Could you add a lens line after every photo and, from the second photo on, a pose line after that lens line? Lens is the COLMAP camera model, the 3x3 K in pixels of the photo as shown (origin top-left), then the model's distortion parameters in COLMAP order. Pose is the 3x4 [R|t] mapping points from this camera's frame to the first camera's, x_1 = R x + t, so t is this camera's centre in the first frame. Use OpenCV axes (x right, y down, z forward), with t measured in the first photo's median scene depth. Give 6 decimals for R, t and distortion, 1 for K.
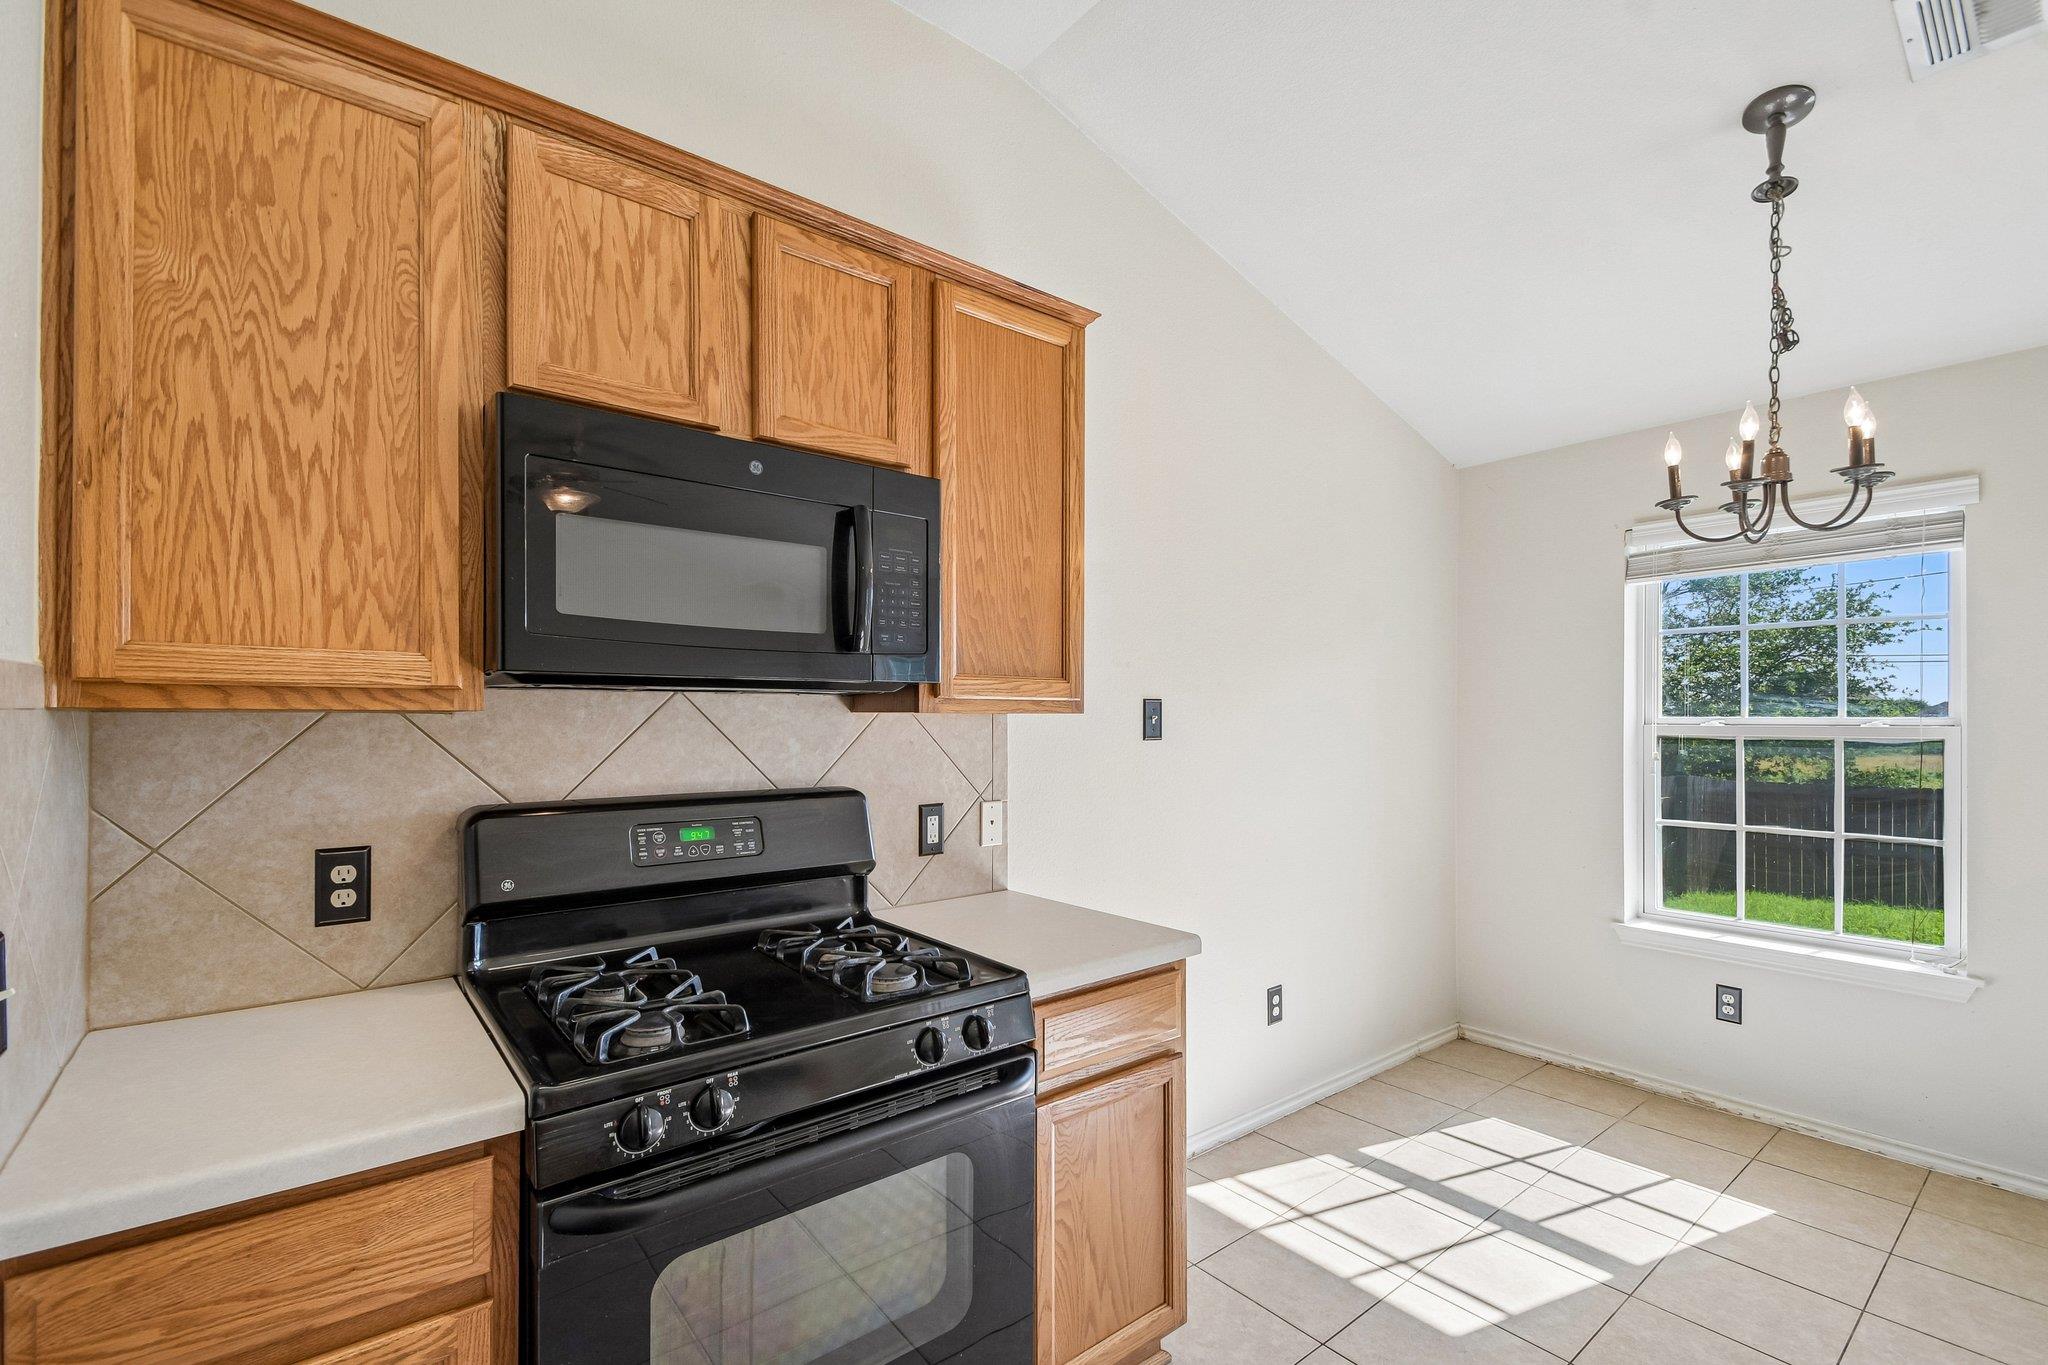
lens RADIAL K [[901.4, 0, 1016.3], [0, 901.4, 716.3], [0, 0, 1]] dist [0.022641, -0.012334]
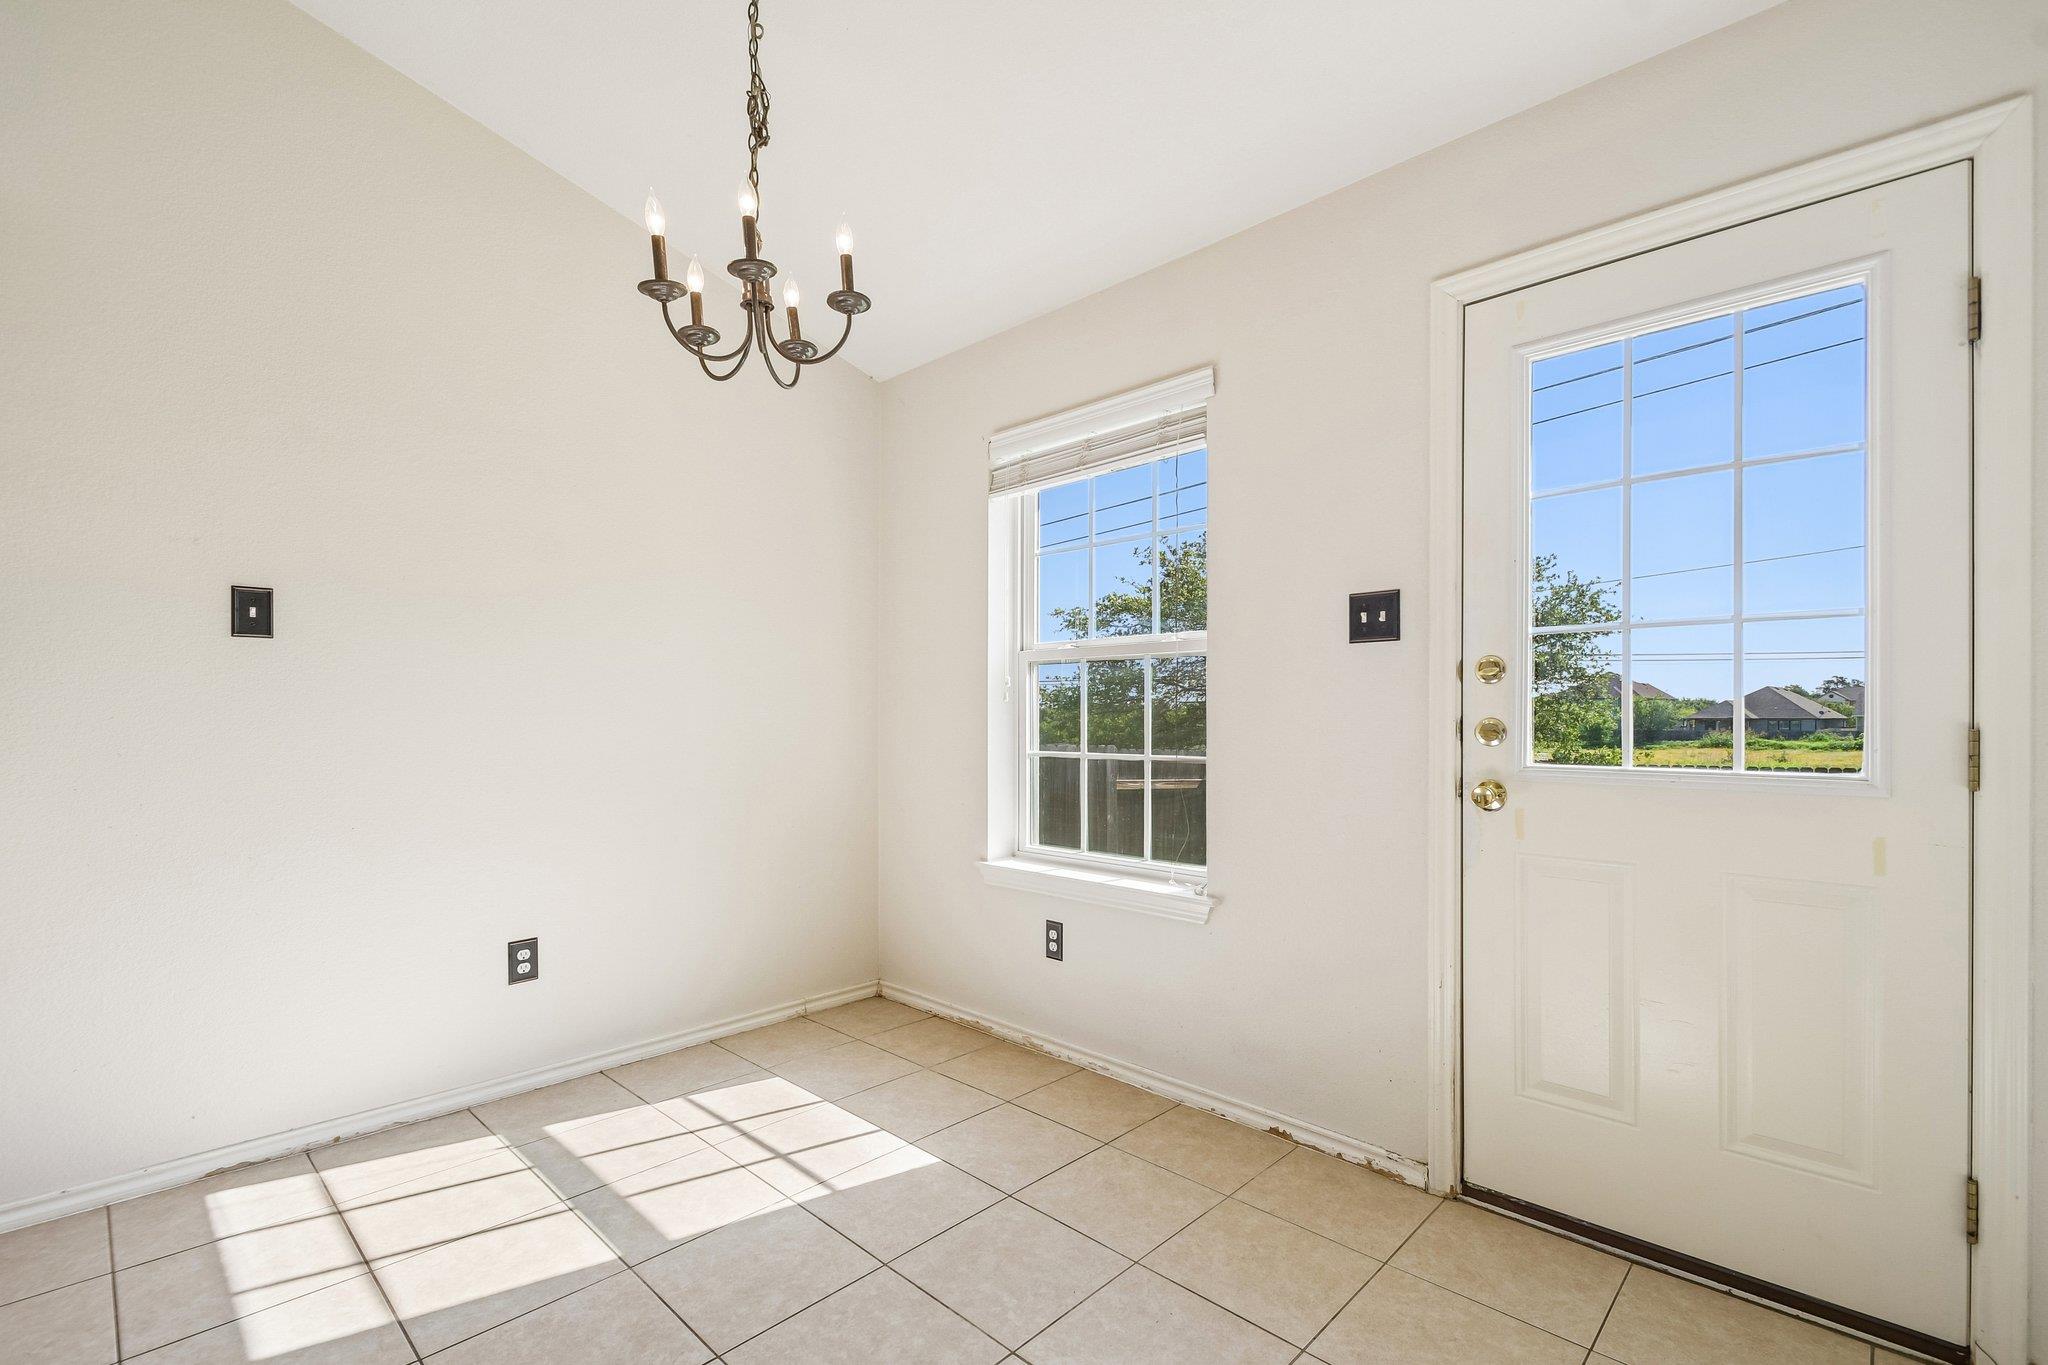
lens RADIAL K [[901.4, 0, 1022.5], [0, 901.4, 717.8], [0, 0, 1]] dist [0.022641, -0.012334]
pose [[0.991456, -0.000674, 0.130438, 0.984947], [0.000338, 0.999997, 0.002597, 0.130907], [-0.130439, -0.002531, 0.991453, 0.124452]]
